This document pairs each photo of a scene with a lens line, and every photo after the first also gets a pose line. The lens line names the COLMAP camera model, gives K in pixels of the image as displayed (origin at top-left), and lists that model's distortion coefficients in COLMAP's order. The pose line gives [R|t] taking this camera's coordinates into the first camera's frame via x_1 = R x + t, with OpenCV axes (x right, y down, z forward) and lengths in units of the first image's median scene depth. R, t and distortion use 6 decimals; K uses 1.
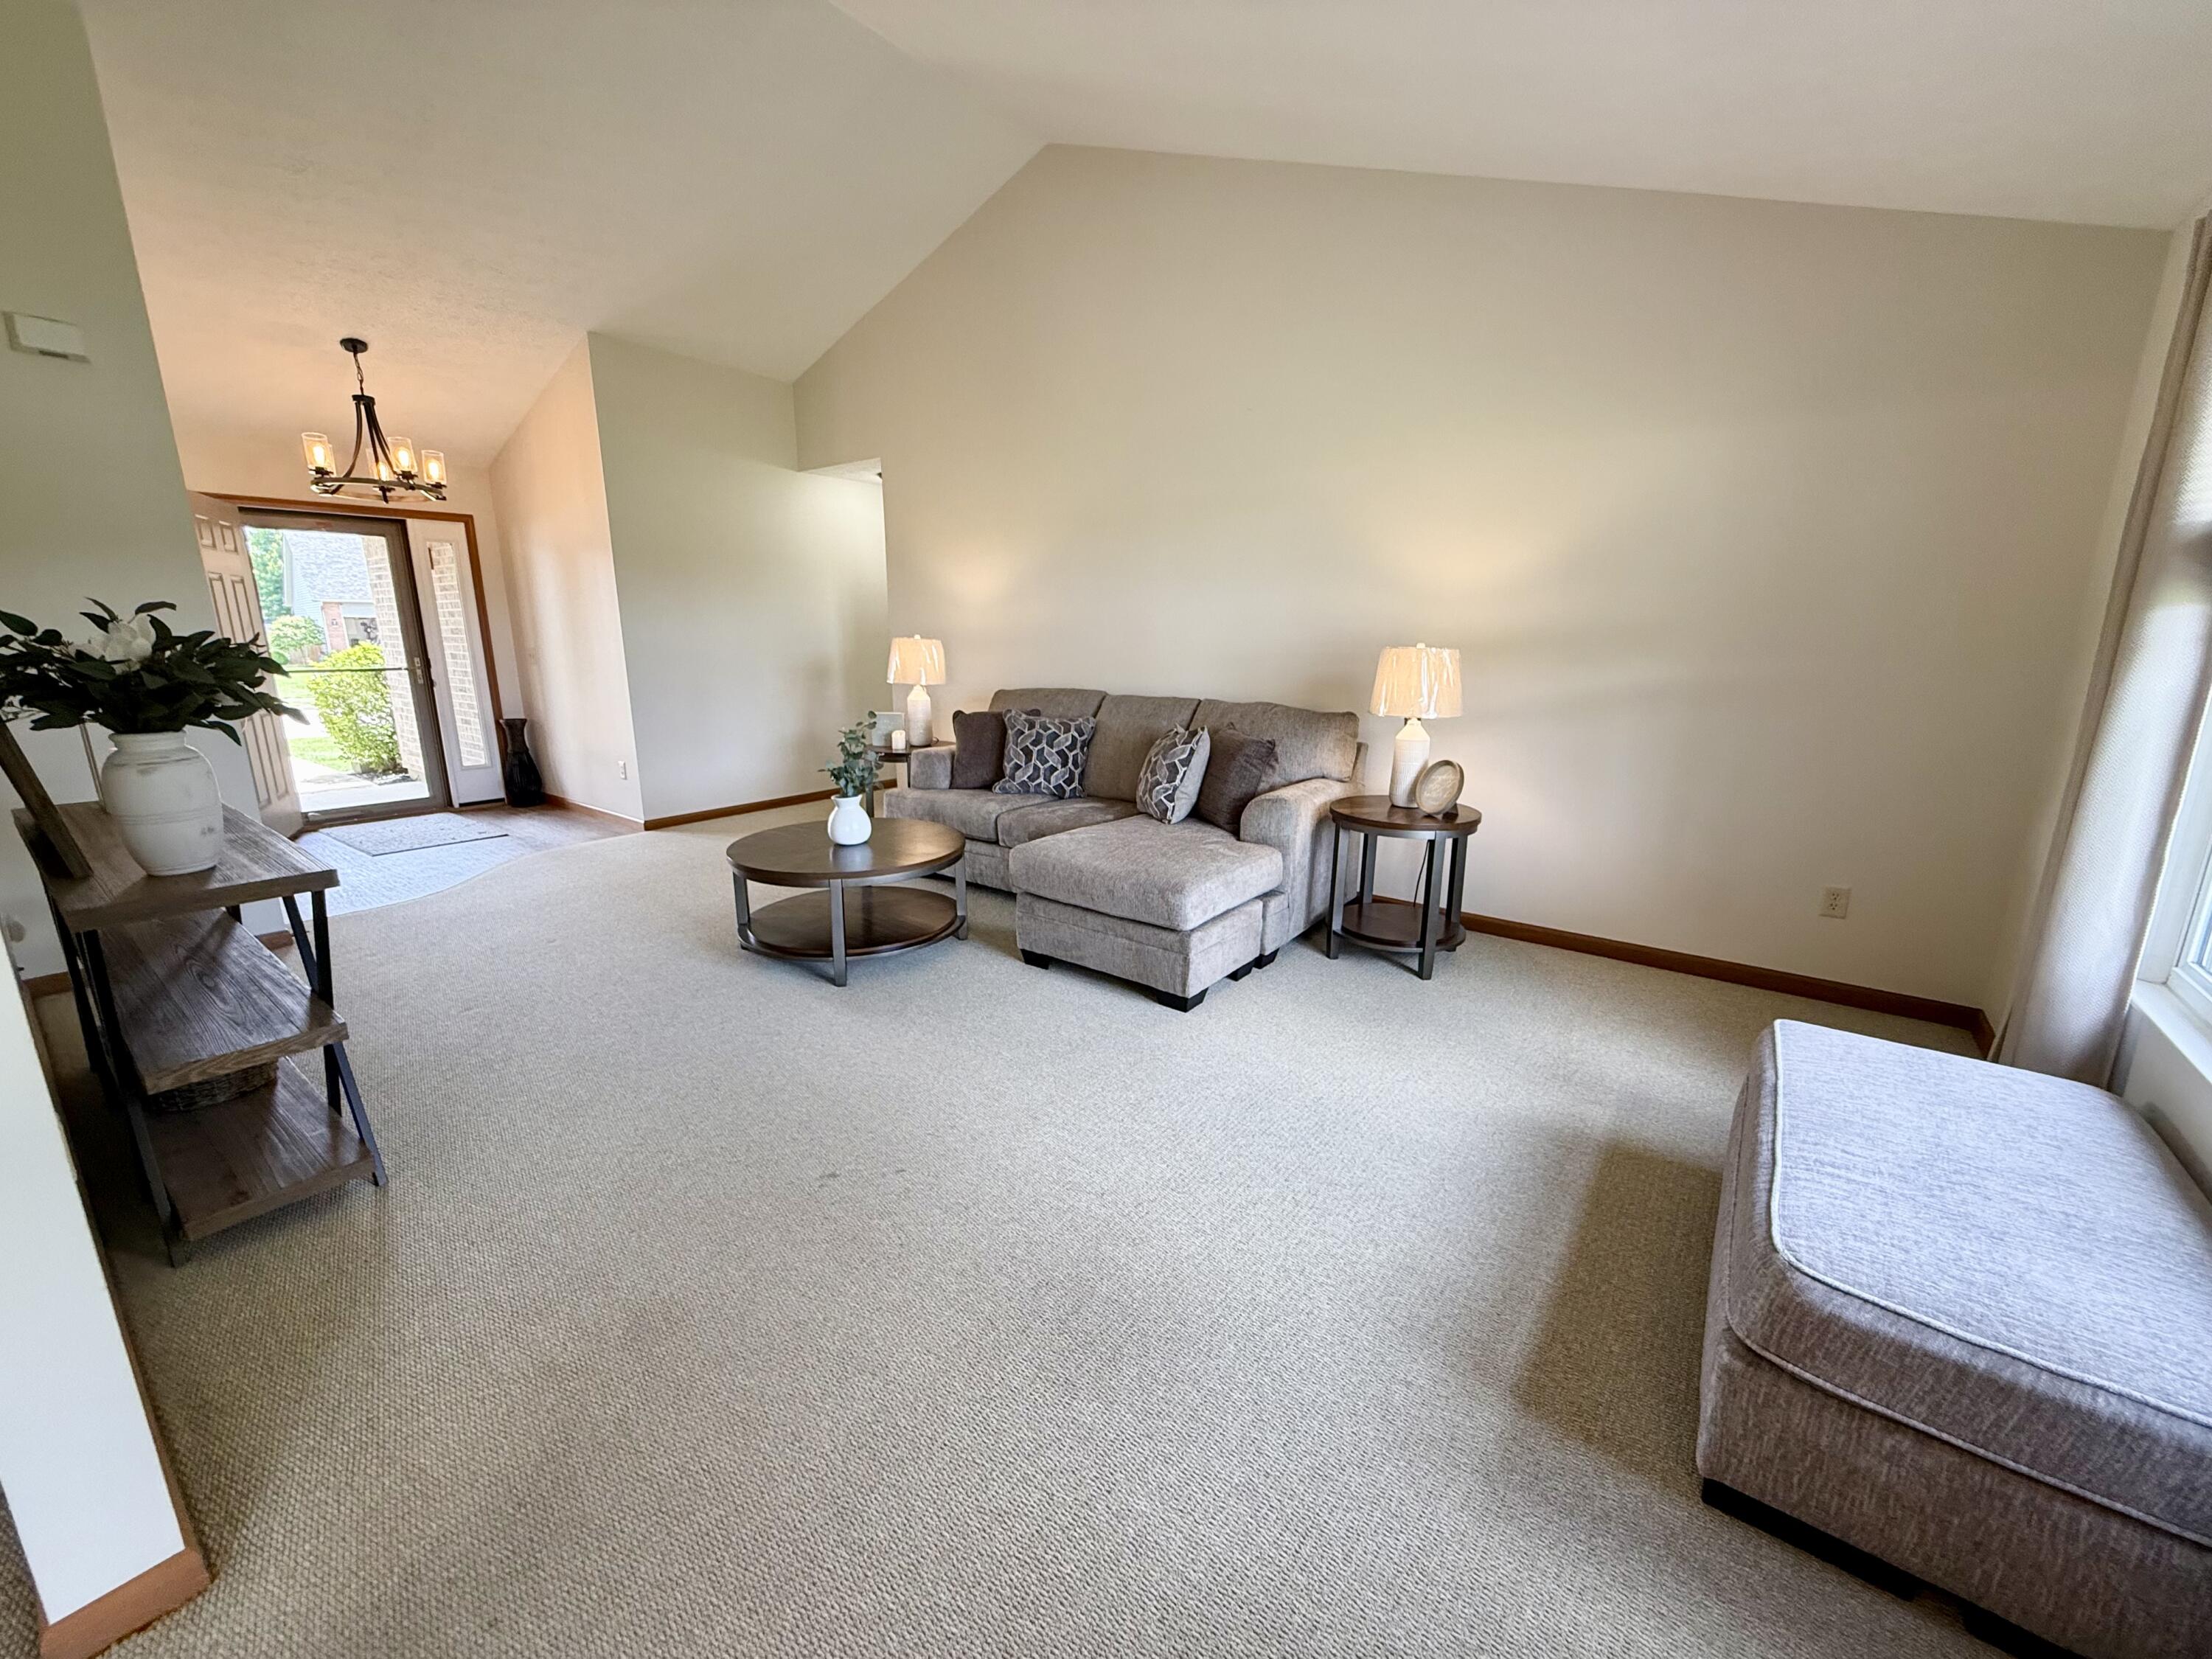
lens RADIAL K [[878.5, 0, 1103.7], [0, 878.5, 828.2], [0, 0, 1]] dist [0.001492, -0.000424]
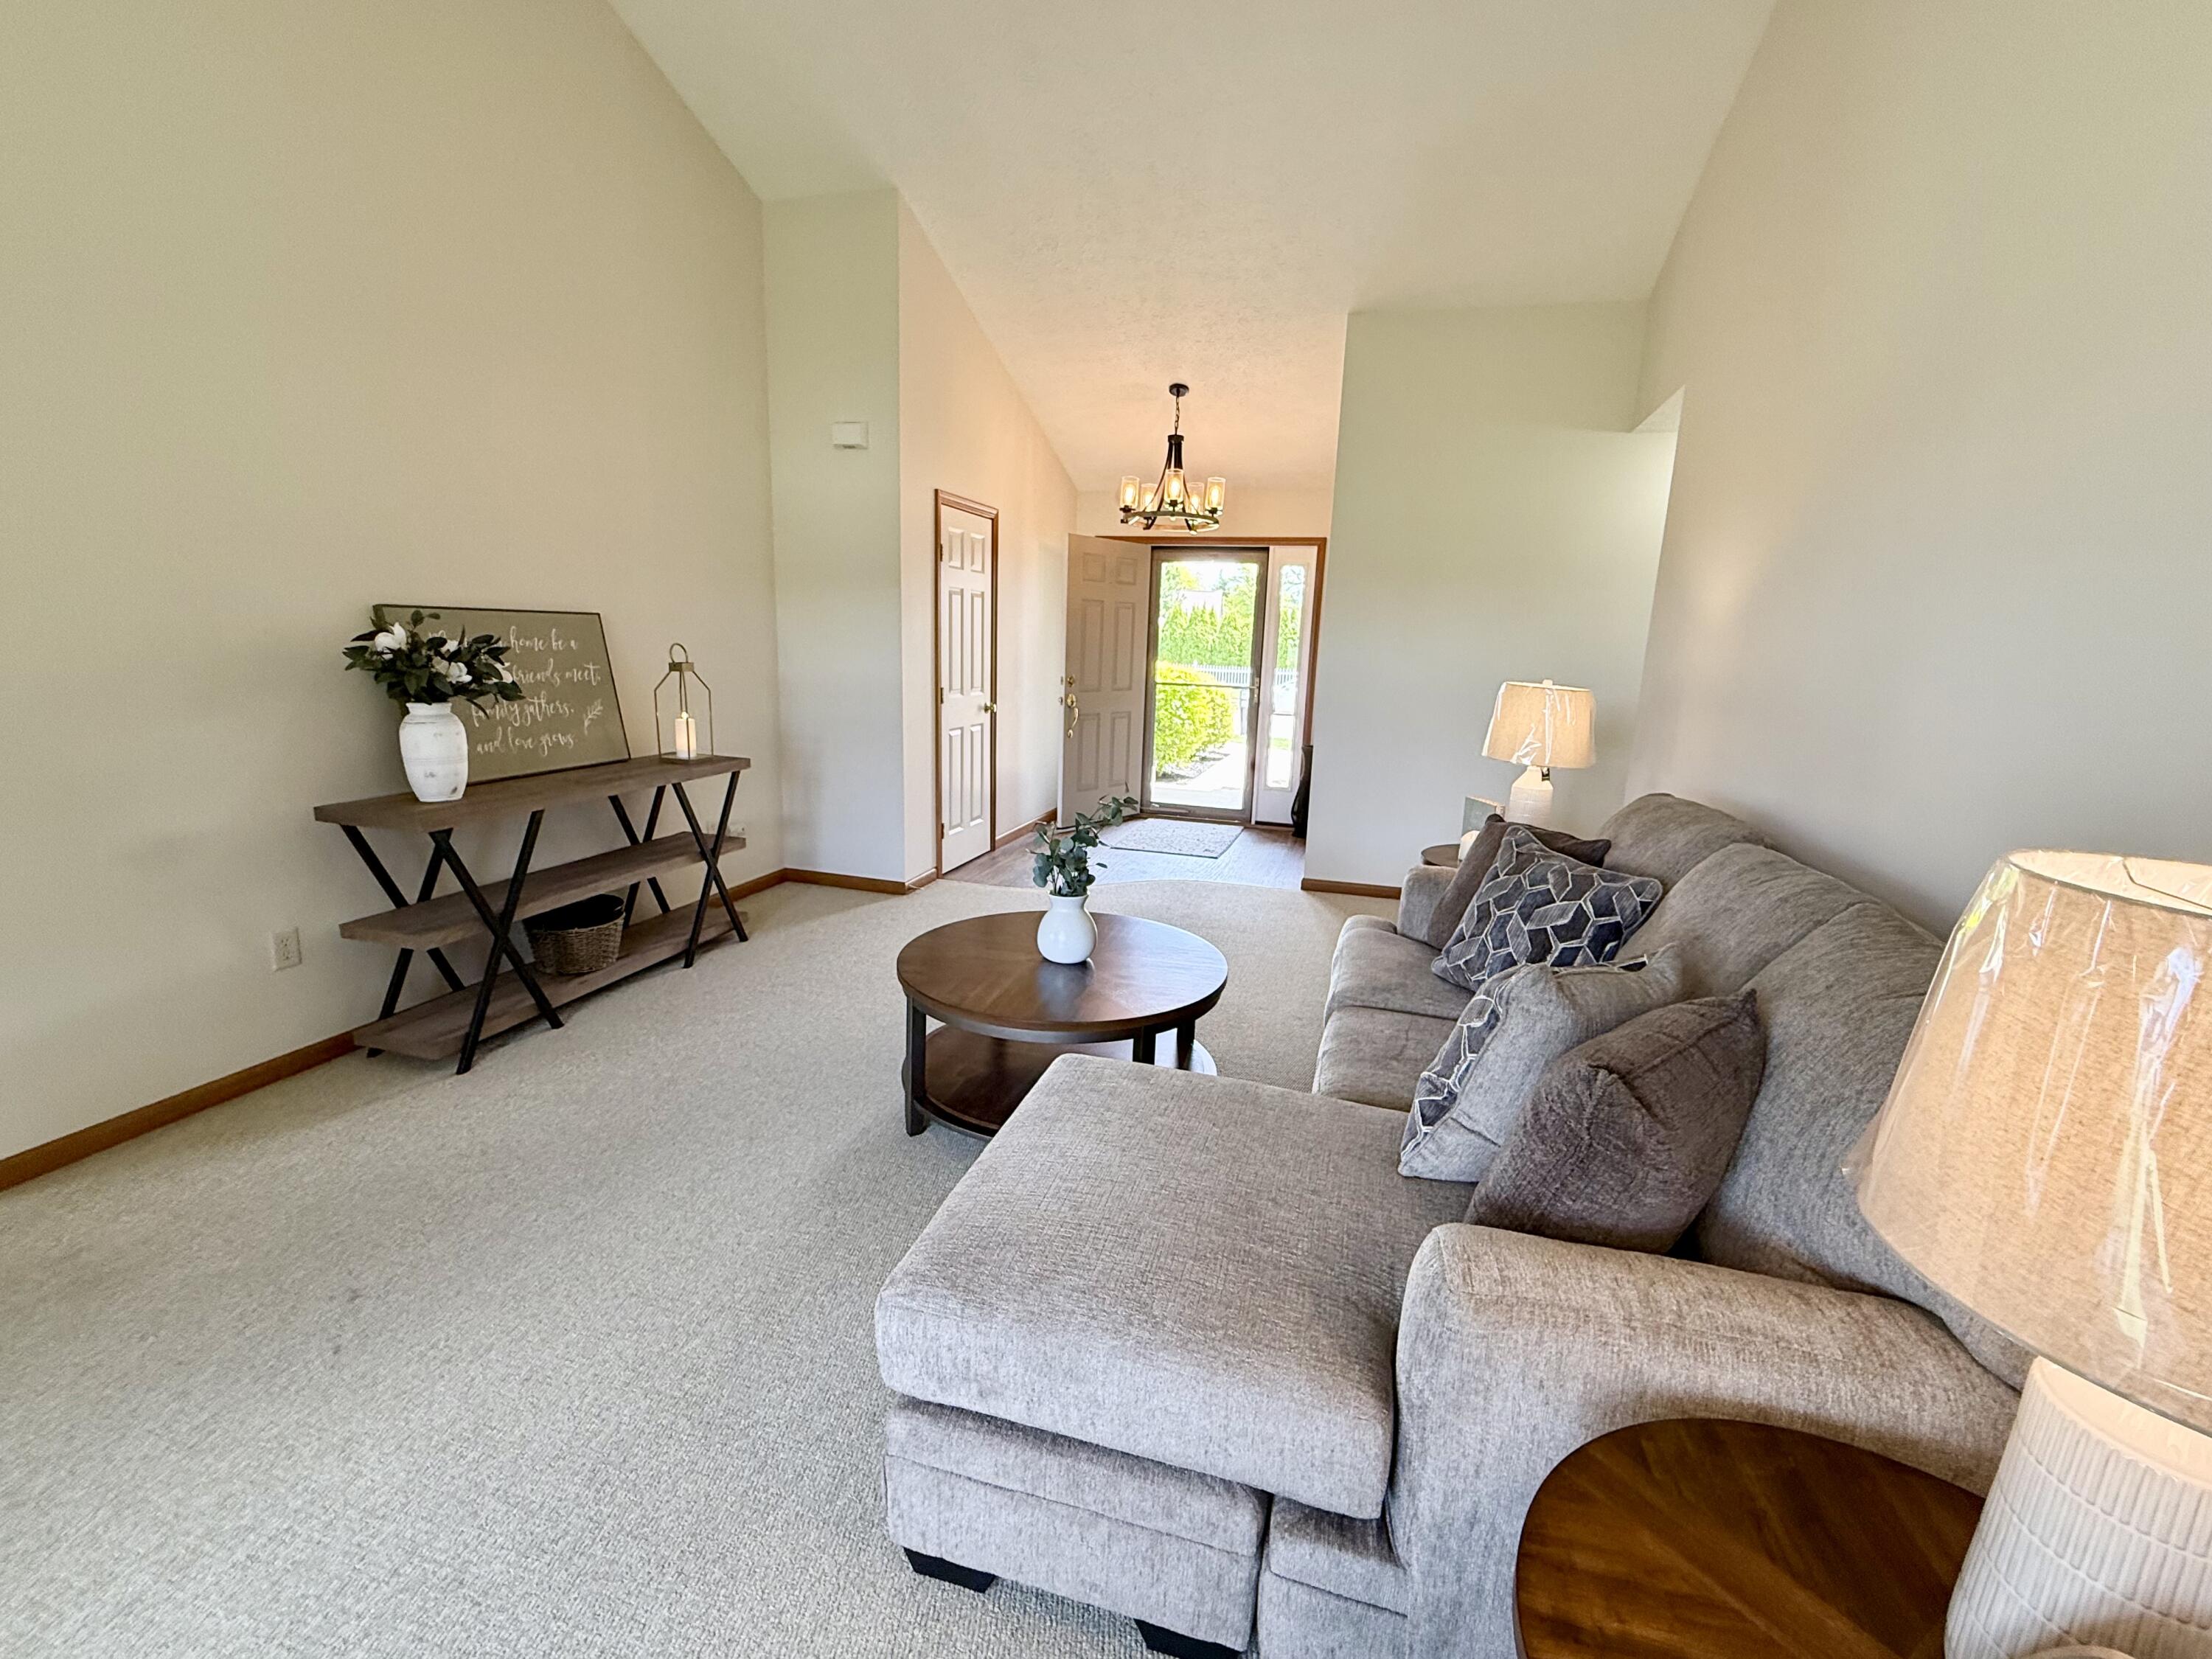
lens RADIAL K [[967.1, 0, 1103.3], [0, 967.1, 831.2], [0, 0, 1]] dist [-0.004311, -0.000309]
pose [[0.361458, 0.195123, -0.911743, 0.302932], [-0.240740, 0.964231, 0.110916, -0.130510], [0.900773, 0.179402, 0.395503, 0.531939]]
